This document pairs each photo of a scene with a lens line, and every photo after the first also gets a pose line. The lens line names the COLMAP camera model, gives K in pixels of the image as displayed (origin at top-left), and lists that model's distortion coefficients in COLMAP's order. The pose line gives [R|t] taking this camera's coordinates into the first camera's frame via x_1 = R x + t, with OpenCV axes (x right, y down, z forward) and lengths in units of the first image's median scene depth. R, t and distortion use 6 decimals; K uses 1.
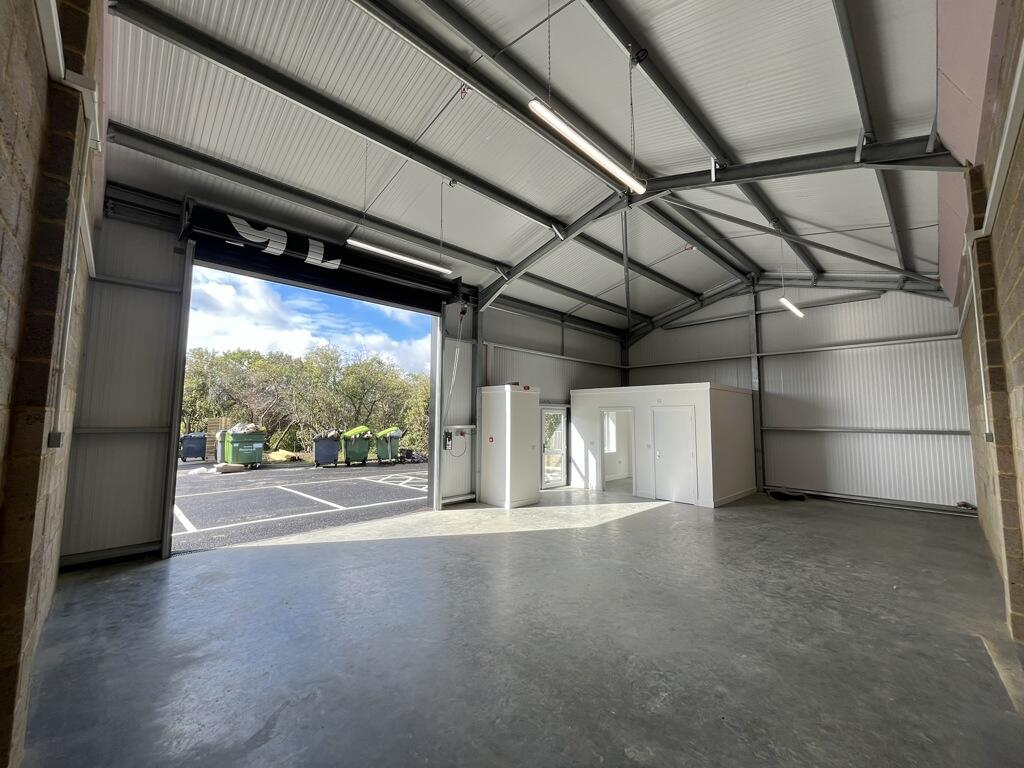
lens RADIAL K [[413.4, 0, 508.9], [0, 413.4, 381.7], [0, 0, 1]] dist [-0.001792, 0.000193]
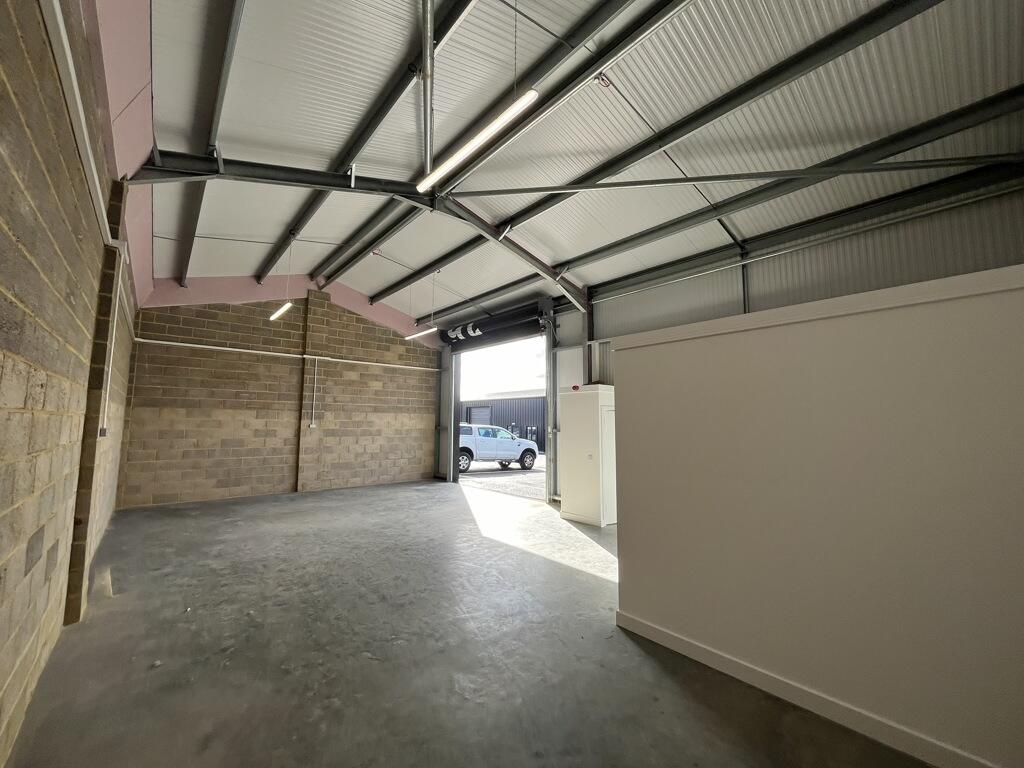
lens RADIAL K [[413.4, 0, 508.9], [0, 413.4, 381.7], [0, 0, 1]] dist [-0.001792, 0.000193]
pose [[-0.056541, -0.108098, -0.992531, 0.957214], [0.081331, 0.990319, -0.112490, 0.092334], [0.995082, -0.087083, -0.047202, 0.925369]]
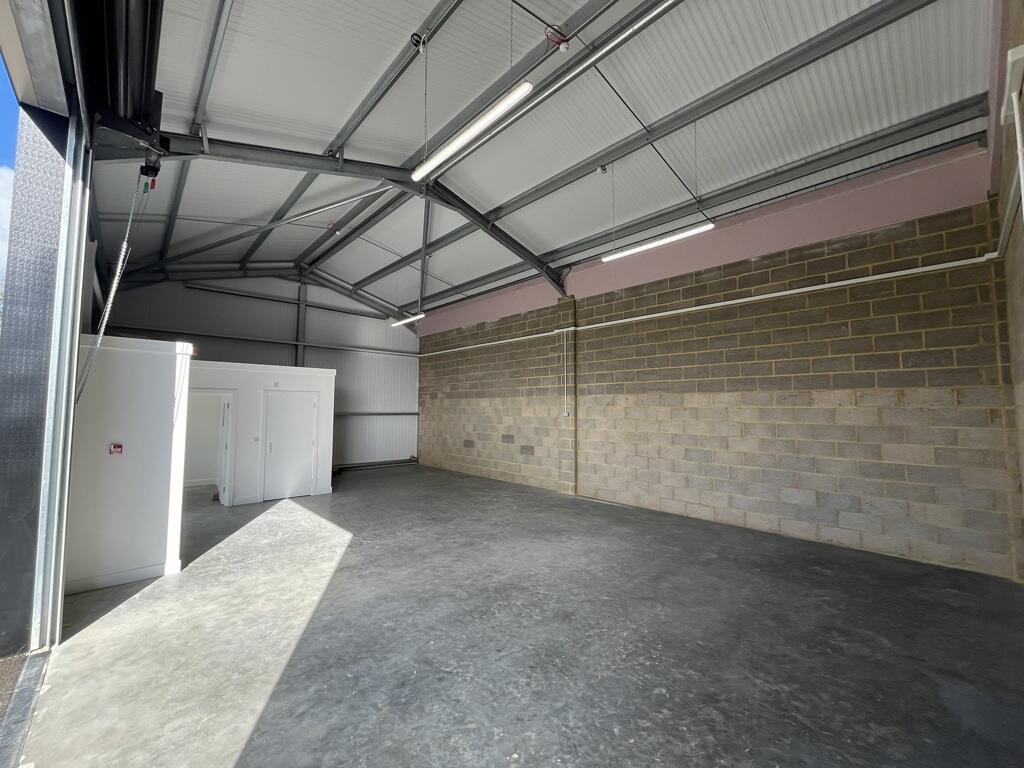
lens RADIAL K [[413.4, 0, 508.9], [0, 413.4, 381.7], [0, 0, 1]] dist [-0.001792, 0.000193]
pose [[0.018246, 0.055966, 0.998266, -0.528253], [-0.094033, 0.994103, -0.054013, 0.047024], [-0.995402, -0.092884, 0.023401, 0.563357]]
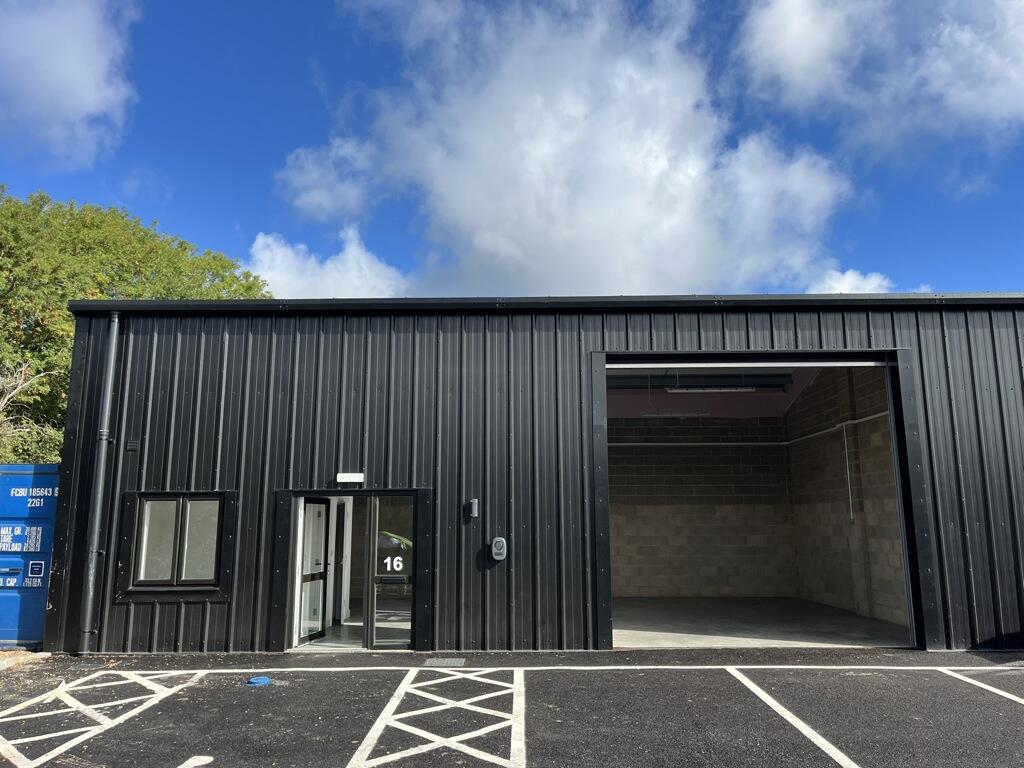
lens RADIAL K [[773.9, 0, 512.0], [0, 773.9, 384.0], [0, 0, 1]] dist [0.044071, -0.061512]
pose [[-0.717373, 0.119626, 0.686343, -0.944902], [-0.063758, 0.969741, -0.235662, 0.192845], [-0.693766, -0.212818, -0.688039, 2.000969]]
